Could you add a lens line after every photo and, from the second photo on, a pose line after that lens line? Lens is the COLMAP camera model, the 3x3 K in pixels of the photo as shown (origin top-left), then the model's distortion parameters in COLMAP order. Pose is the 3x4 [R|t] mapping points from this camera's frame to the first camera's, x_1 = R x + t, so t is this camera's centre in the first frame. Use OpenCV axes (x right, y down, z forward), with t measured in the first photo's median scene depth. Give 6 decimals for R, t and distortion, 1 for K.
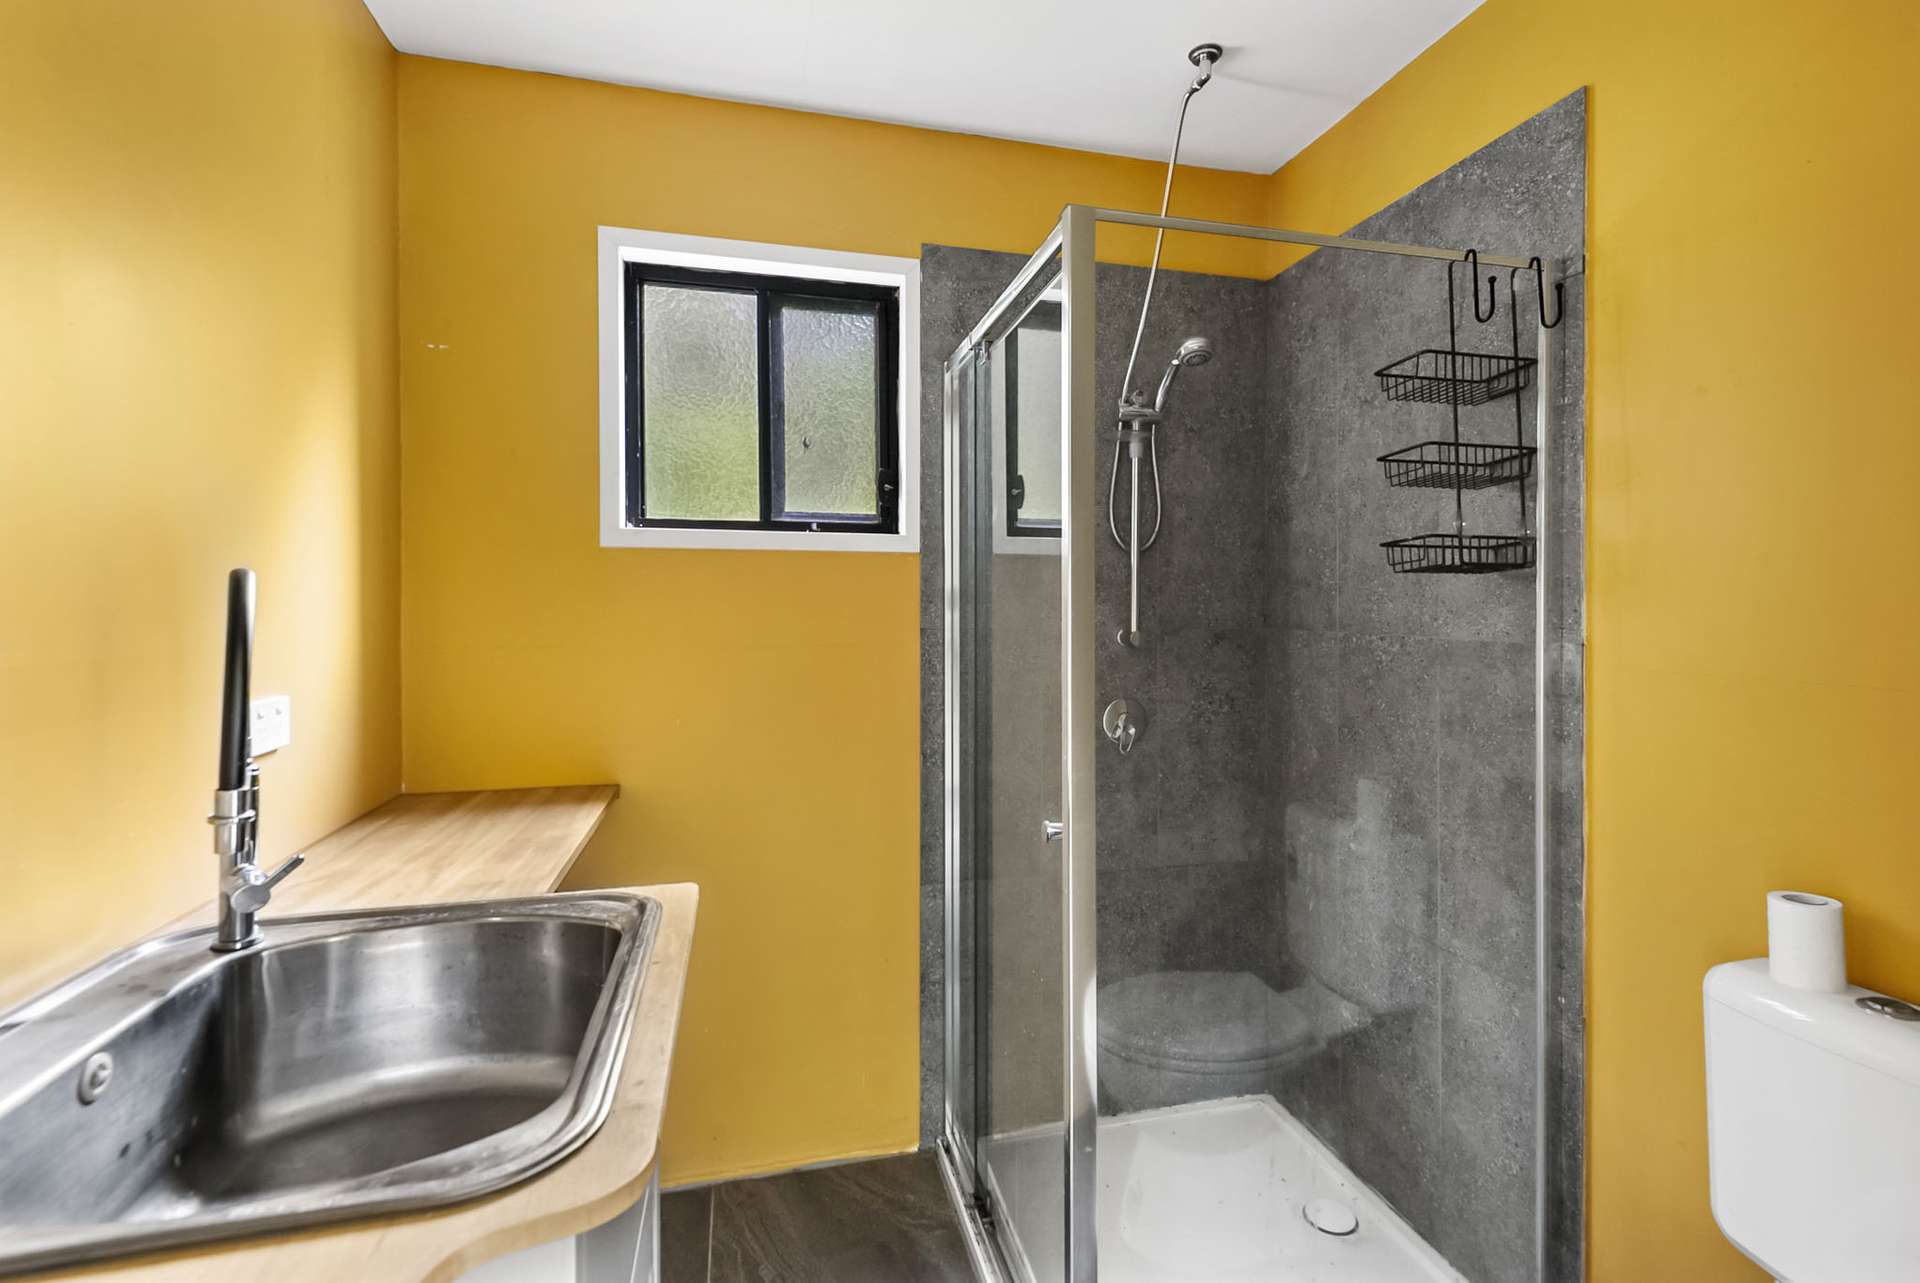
lens RADIAL K [[900.5, 0, 969.3], [0, 900.5, 606.0], [0, 0, 1]] dist [0.001538, -0.001679]
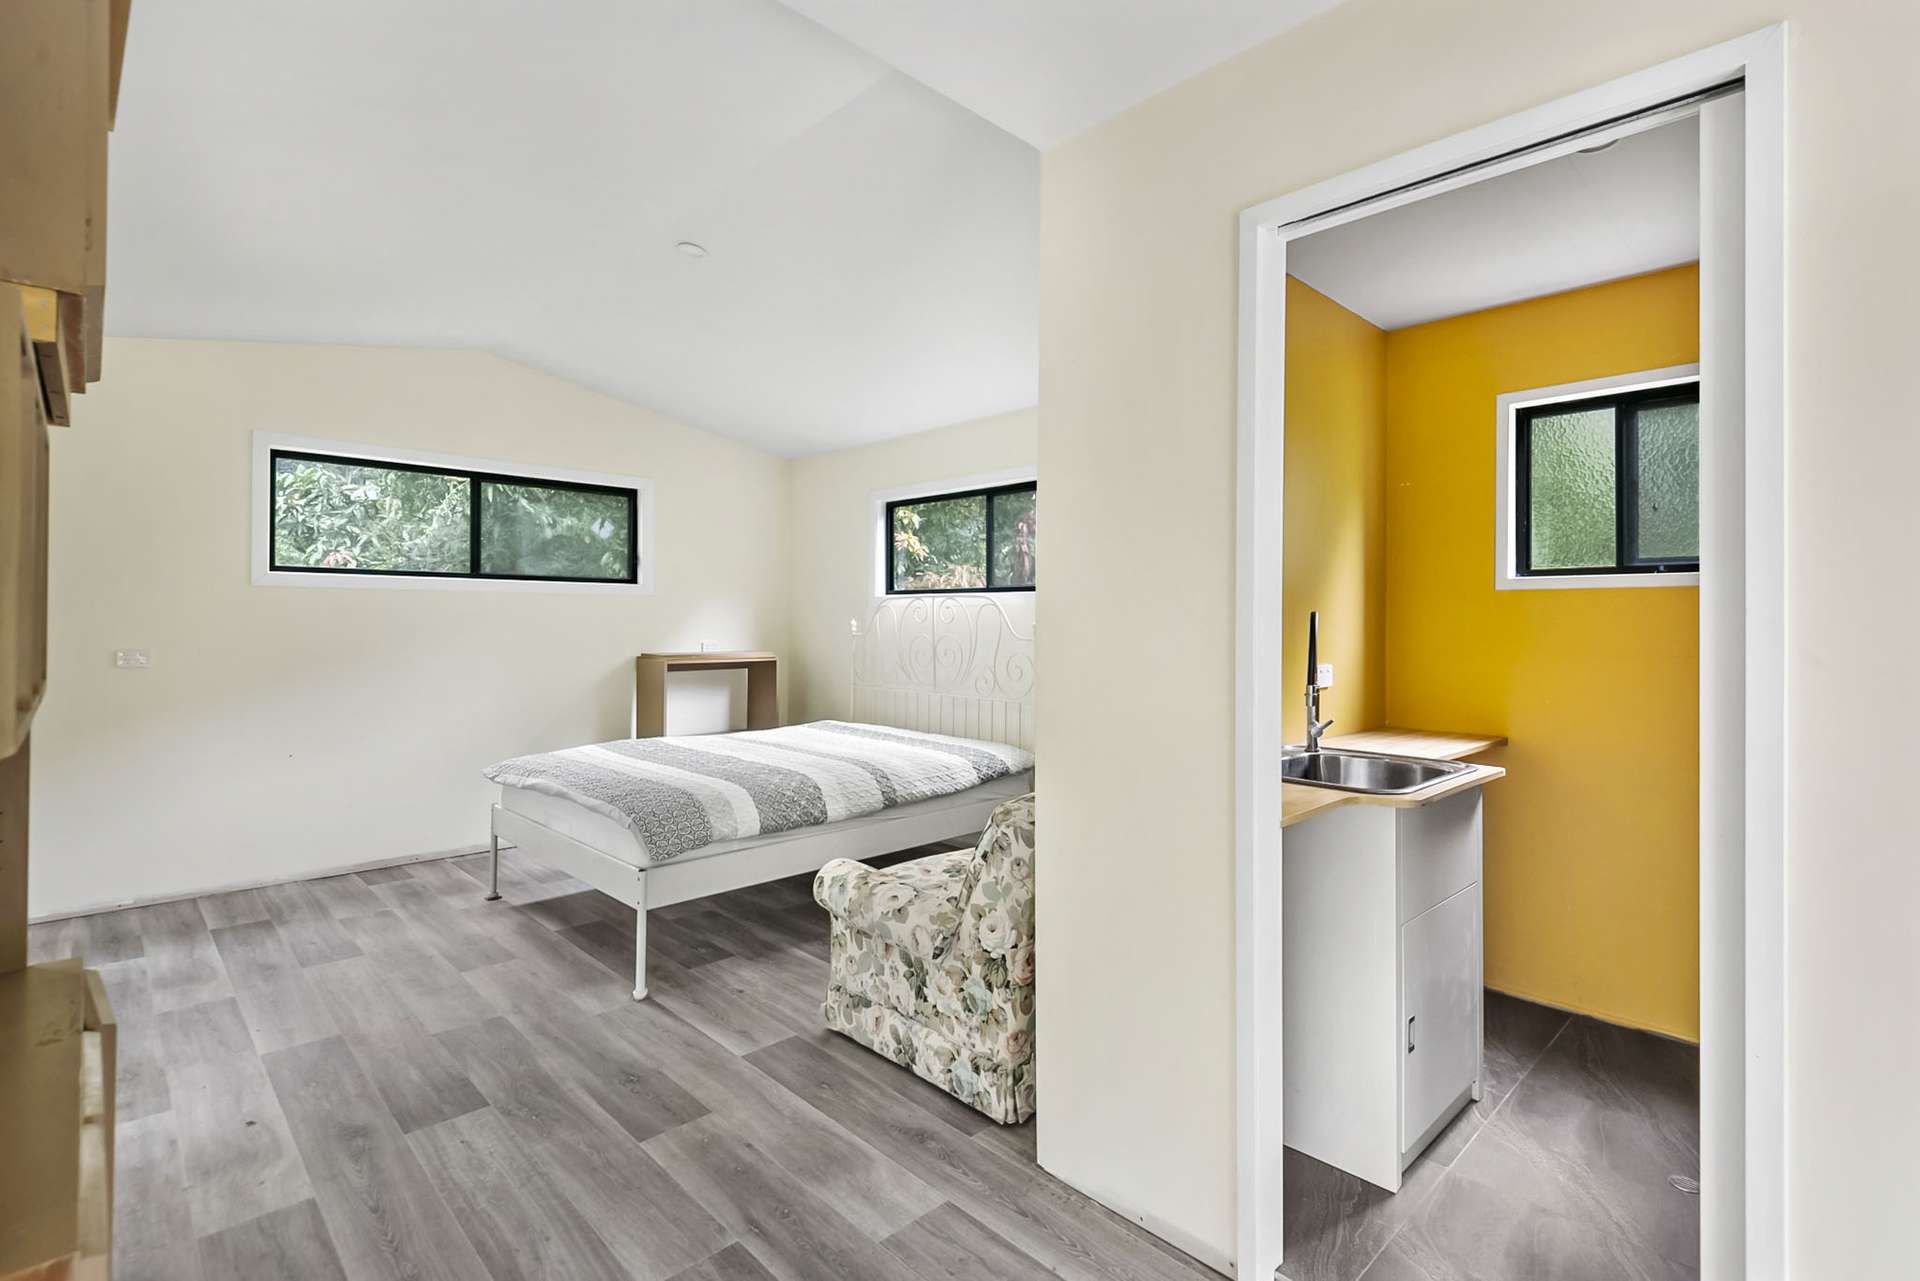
lens RADIAL K [[900.5, 0, 959.1], [0, 900.5, 631.4], [0, 0, 1]] dist [0.001538, -0.001679]
pose [[0.487250, 0.002918, -0.873258, 0.763901], [0.002152, 0.999987, 0.004542, 0.001378], [0.873260, -0.004092, 0.487238, -0.923222]]
